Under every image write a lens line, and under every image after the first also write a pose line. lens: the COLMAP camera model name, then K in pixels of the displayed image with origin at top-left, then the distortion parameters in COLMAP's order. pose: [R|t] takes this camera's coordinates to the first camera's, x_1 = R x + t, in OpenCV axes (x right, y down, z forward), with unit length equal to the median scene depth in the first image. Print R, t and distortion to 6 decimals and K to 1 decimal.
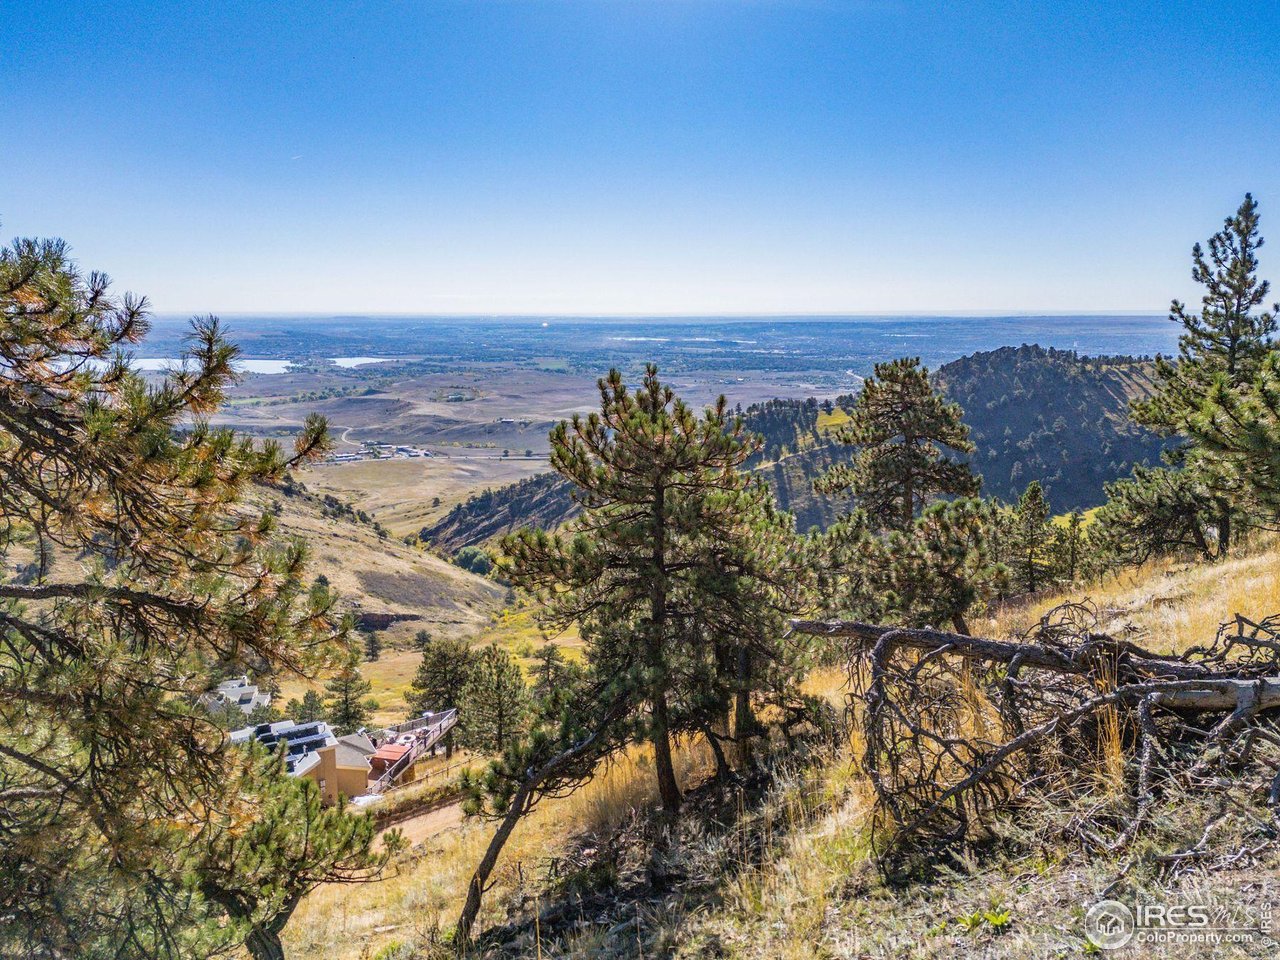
lens RADIAL K [[921.2, 0, 640.0], [0, 921.2, 480.0], [0, 0, 1]] dist [0.081291, -0.089023]
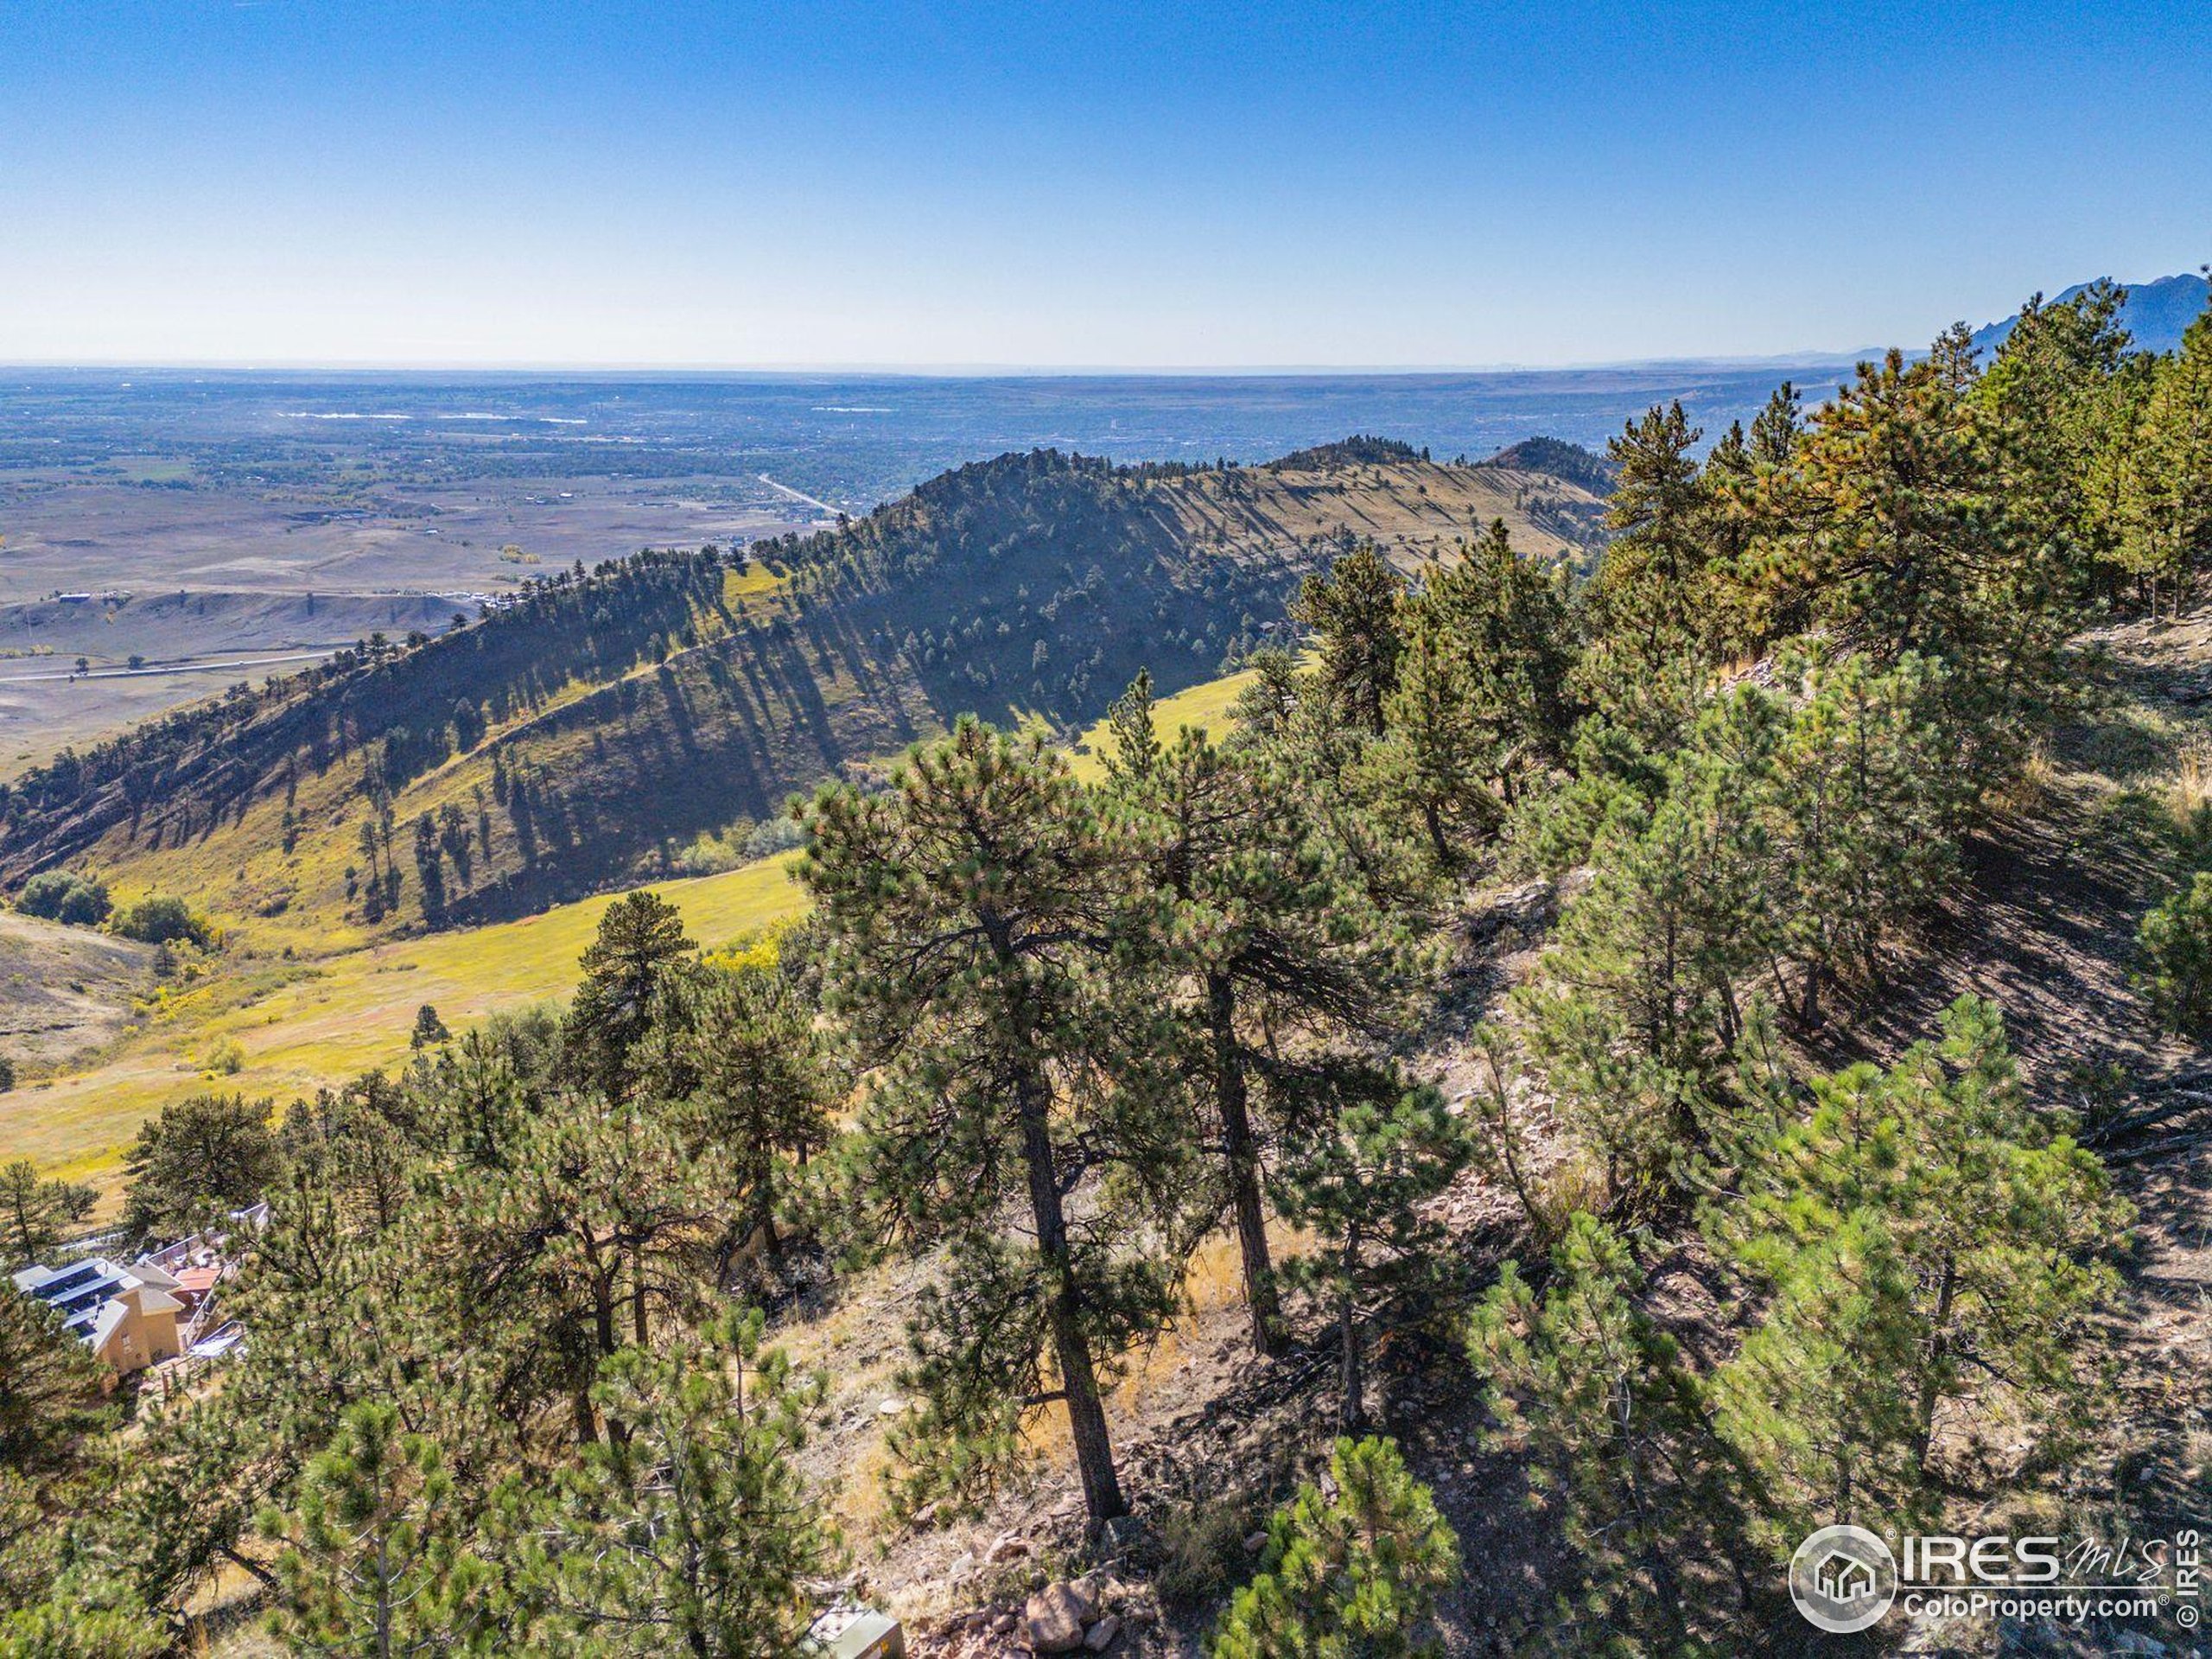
lens RADIAL K [[1592.0, 0, 1106.0], [0, 1592.0, 829.5], [0, 0, 1]] dist [0.081291, -0.089023]
pose [[0.910049, -0.113342, 0.398703, -0.009737], [0.071795, 0.990452, 0.117690, -0.013344], [-0.408235, -0.078479, 0.909497, -0.034652]]
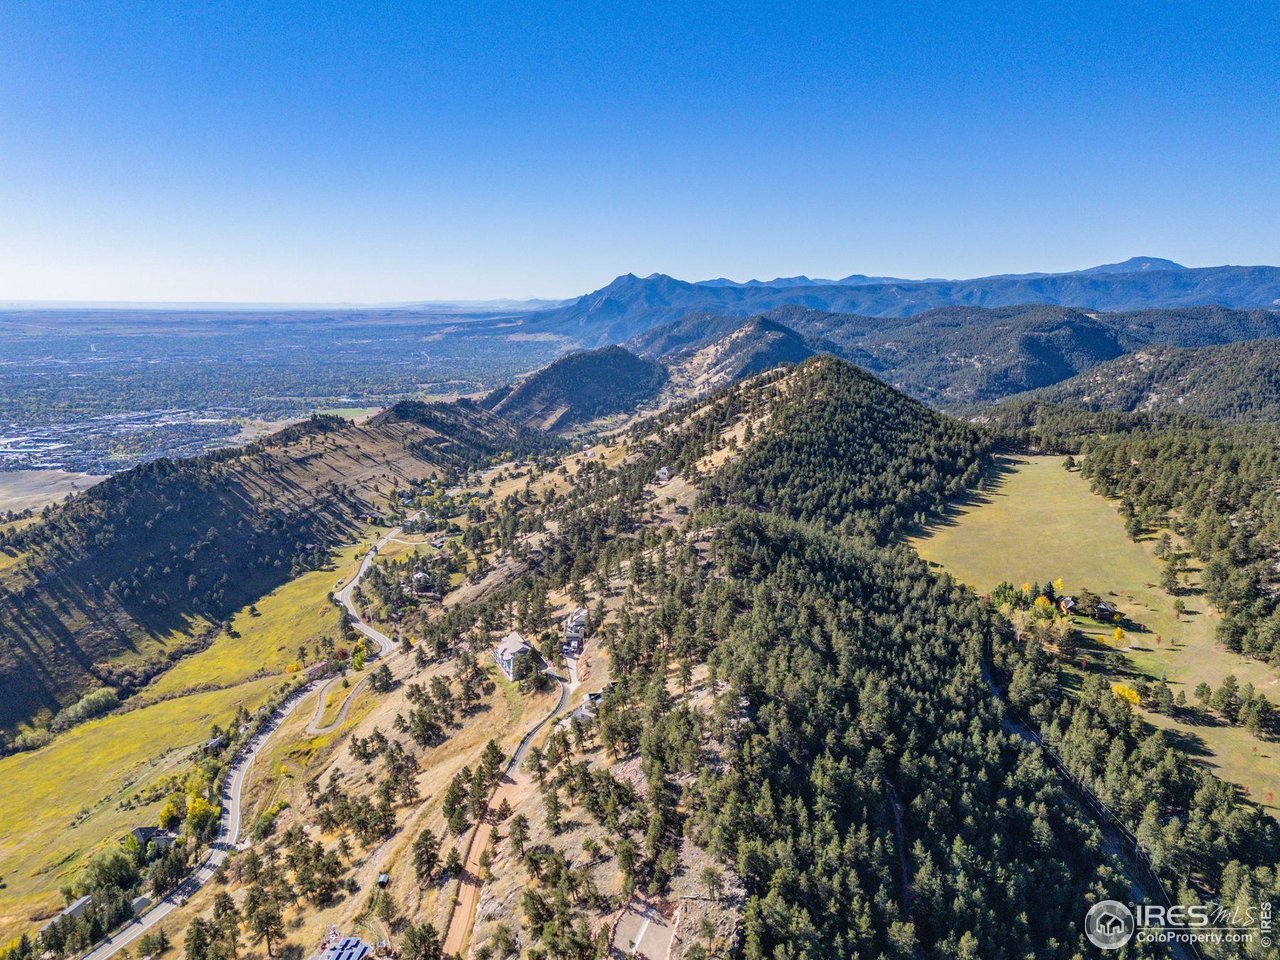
lens RADIAL K [[921.2, 0, 640.0], [0, 921.2, 480.0], [0, 0, 1]] dist [0.081291, -0.089023]
pose [[0.568839, -0.145863, 0.809411, -0.202379], [0.140688, 0.986899, 0.078975, -0.132796], [-0.810327, 0.068950, 0.581908, -0.175993]]
